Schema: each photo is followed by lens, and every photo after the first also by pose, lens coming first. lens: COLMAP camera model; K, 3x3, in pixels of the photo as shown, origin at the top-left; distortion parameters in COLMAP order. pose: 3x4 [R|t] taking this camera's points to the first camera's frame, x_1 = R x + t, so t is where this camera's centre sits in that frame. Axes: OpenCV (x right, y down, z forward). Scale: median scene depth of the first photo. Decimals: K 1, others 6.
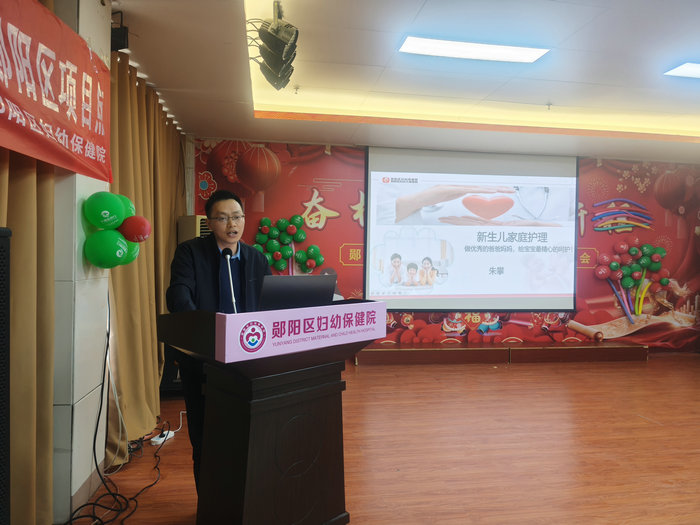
lens RADIAL K [[474.1, 0, 350.0], [0, 474.1, 262.5], [0, 0, 1]] dist [0.074841, -0.067194]
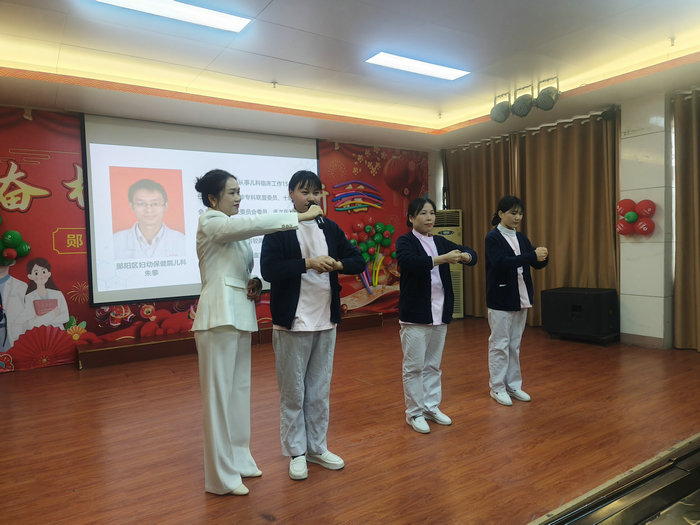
lens RADIAL K [[474.1, 0, 350.0], [0, 474.1, 262.5], [0, 0, 1]] dist [0.074841, -0.067194]
pose [[0.923084, -0.053724, 0.380828, 0.131353], [0.040256, 0.998253, 0.043250, 0.004711], [-0.382486, -0.024592, 0.923634, 0.012790]]
